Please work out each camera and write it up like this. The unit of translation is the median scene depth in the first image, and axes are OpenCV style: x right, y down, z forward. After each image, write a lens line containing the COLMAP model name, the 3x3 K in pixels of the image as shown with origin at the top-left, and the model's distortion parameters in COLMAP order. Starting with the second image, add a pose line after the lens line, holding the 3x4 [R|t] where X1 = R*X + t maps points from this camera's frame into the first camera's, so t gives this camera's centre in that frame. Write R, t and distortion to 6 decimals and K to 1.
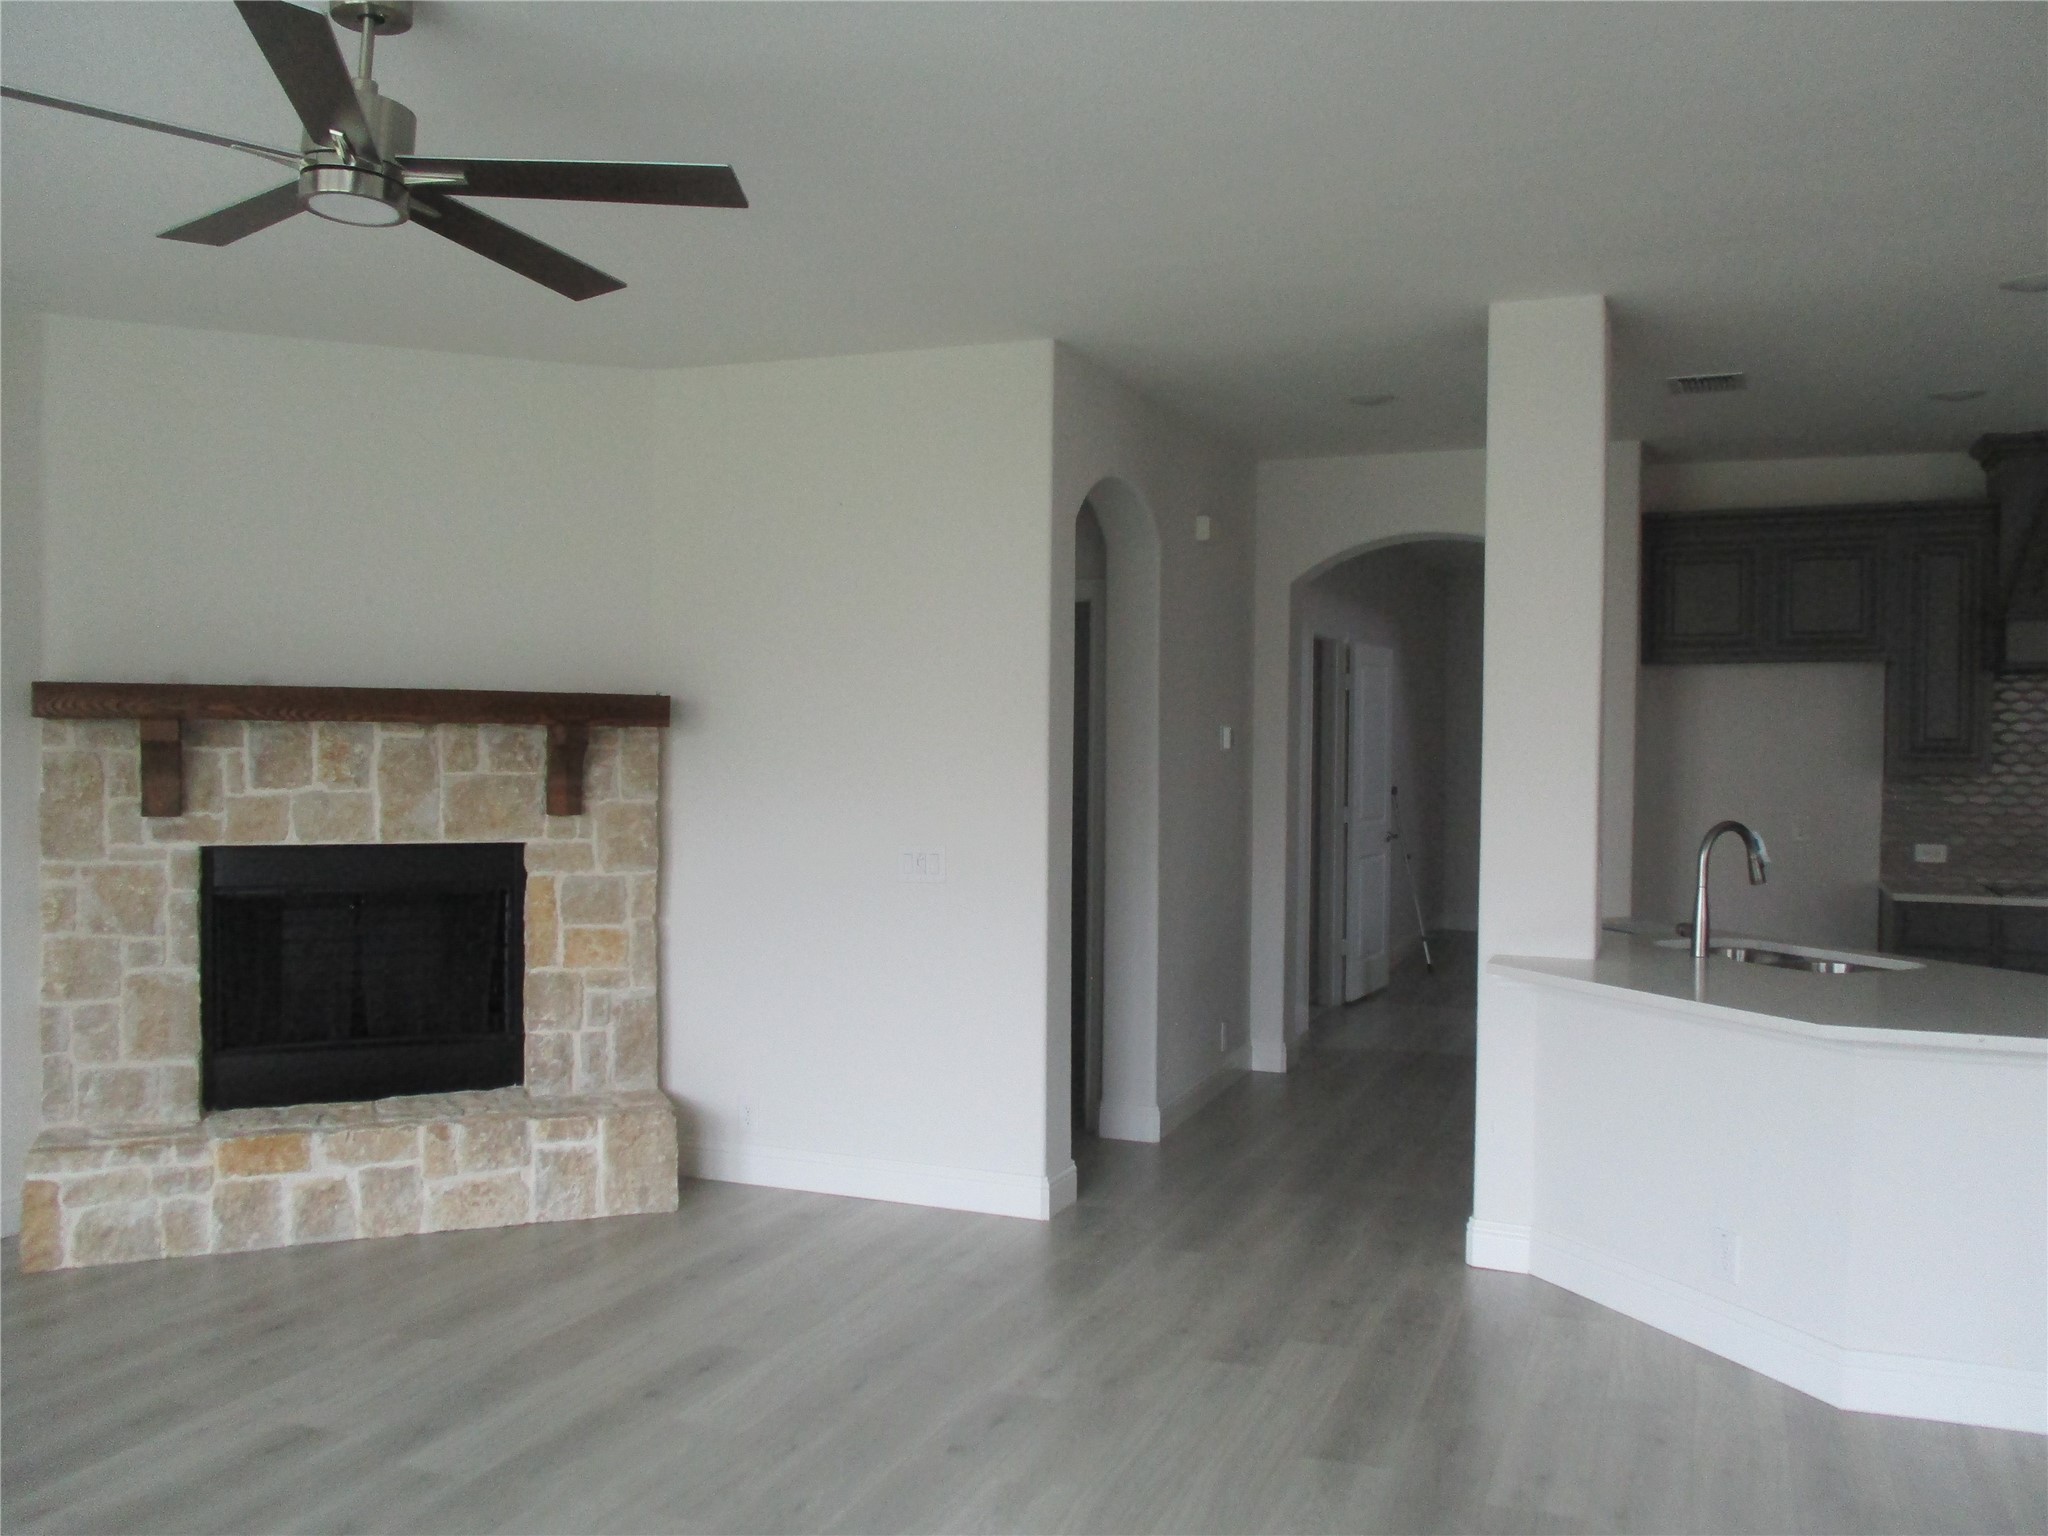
lens RADIAL K [[1707.7, 0, 1027.2], [0, 1707.7, 775.8], [0, 0, 1]] dist [-0.023251, 0.015647]
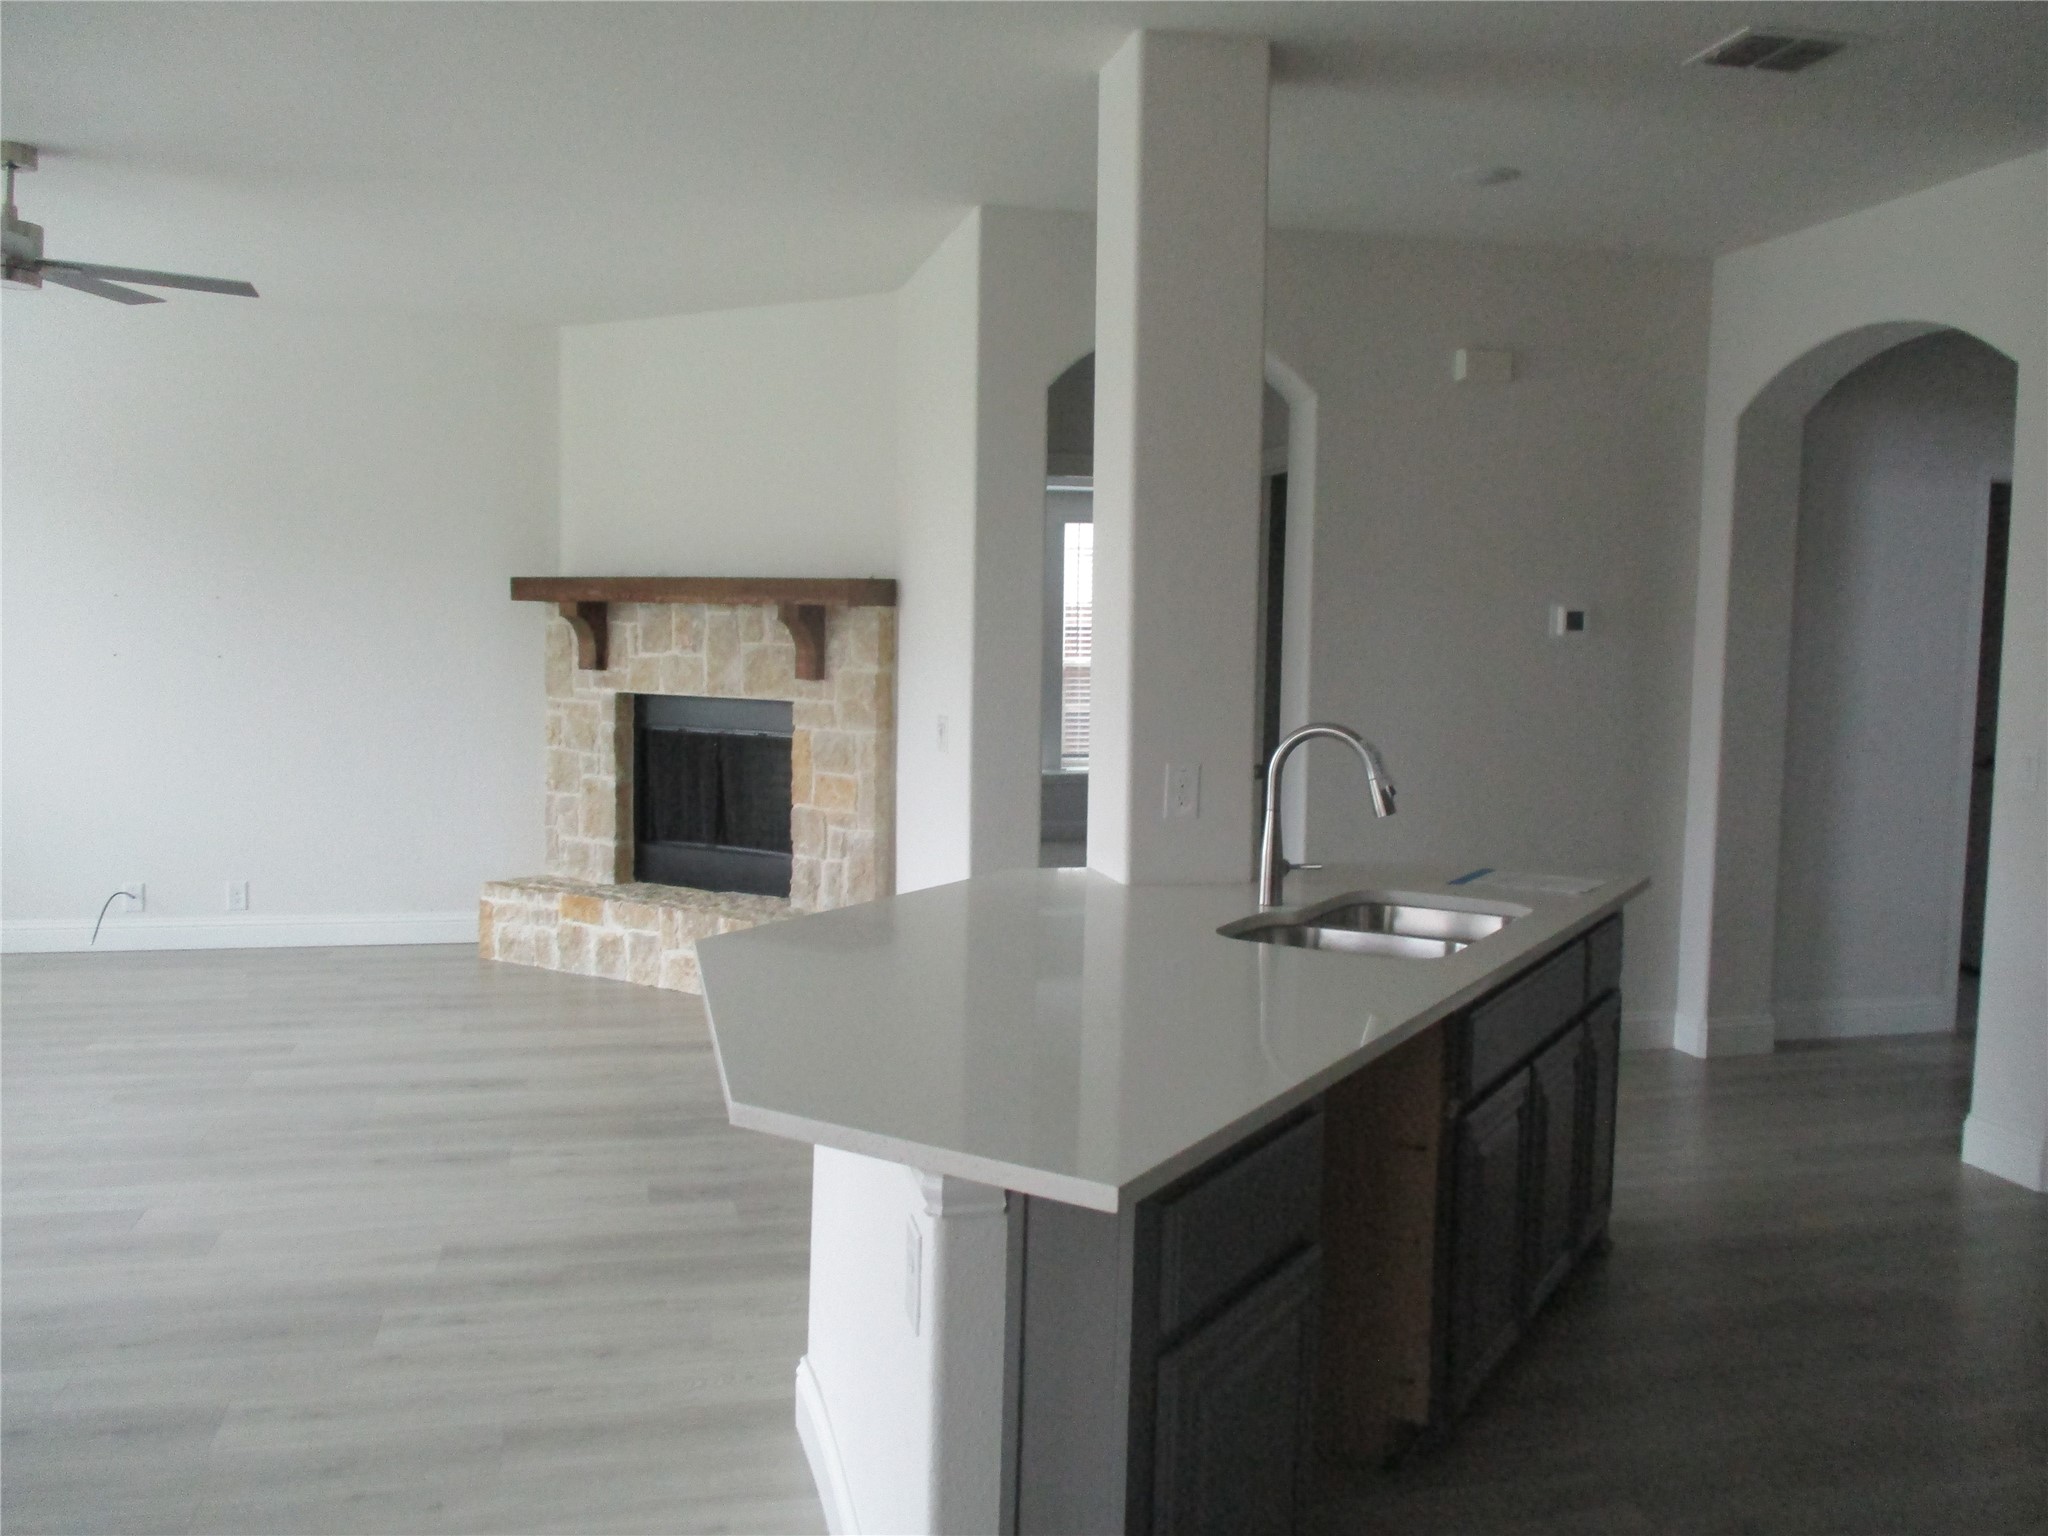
lens RADIAL K [[1707.7, 0, 1021.4], [0, 1707.7, 781.6], [0, 0, 1]] dist [-0.023251, 0.015647]
pose [[0.580527, 0.075011, -0.810779, 0.853872], [-0.027874, 0.996995, 0.072281, 0.003541], [0.813764, -0.019362, 0.580873, 0.443855]]
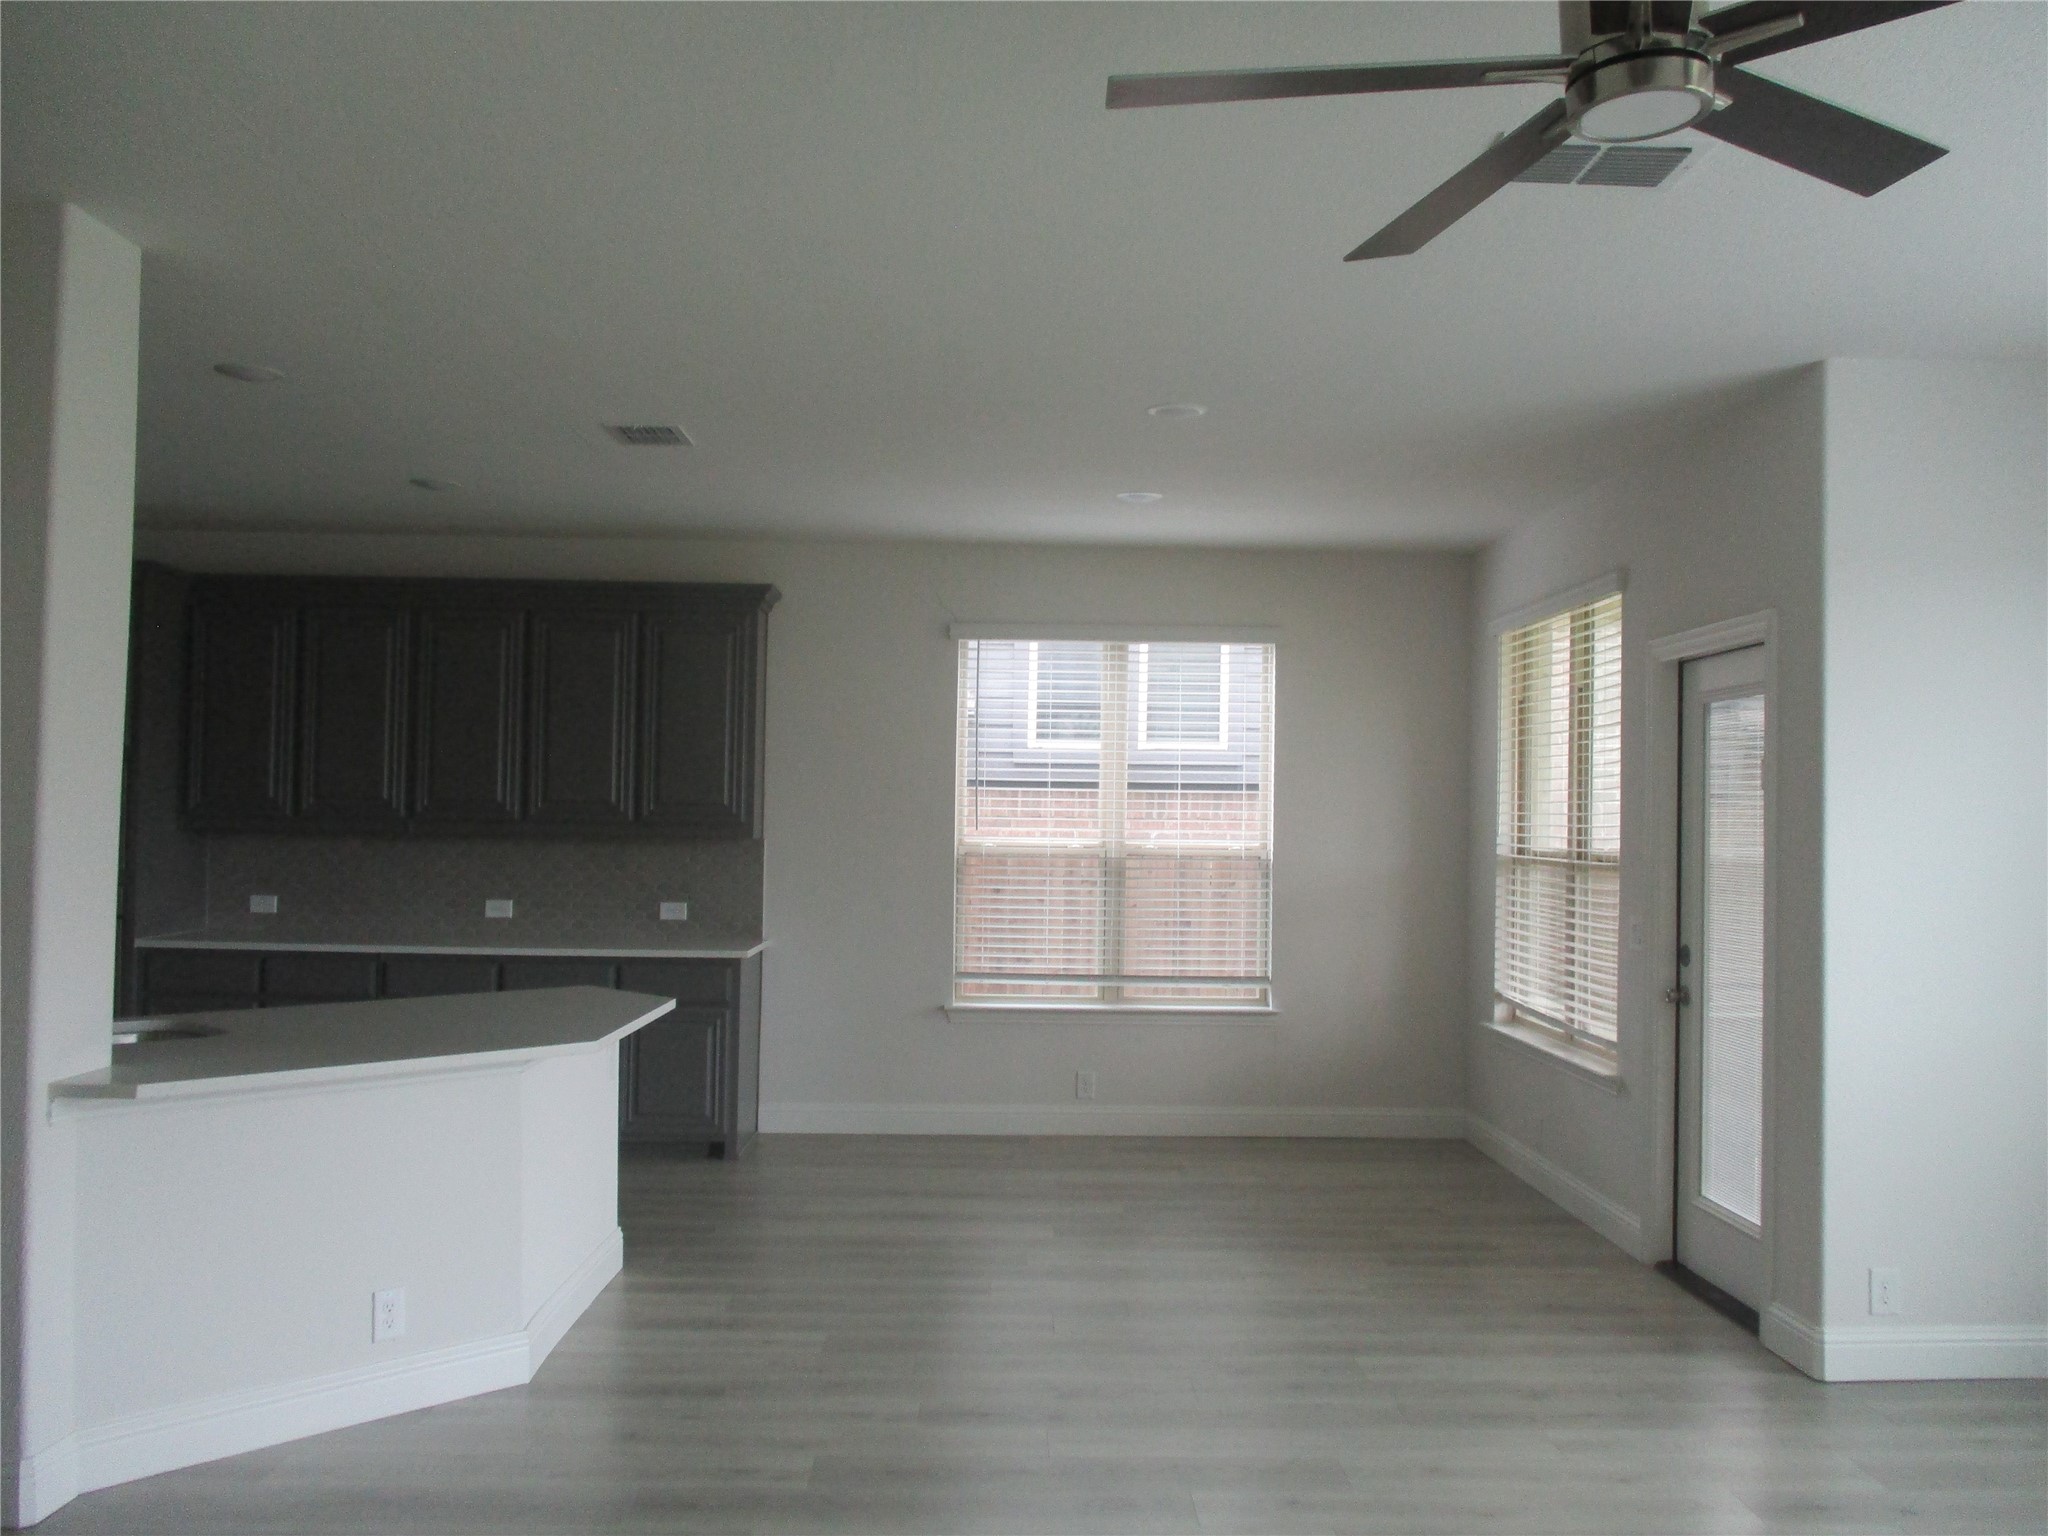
lens RADIAL K [[1707.7, 0, 1008.4], [0, 1707.7, 770.5], [0, 0, 1]] dist [-0.023251, 0.015647]
pose [[-0.385146, 0.013229, 0.922761, -0.514612], [-0.001546, 0.999887, -0.014980, -0.017180], [-0.922854, -0.007196, -0.385082, 0.823672]]
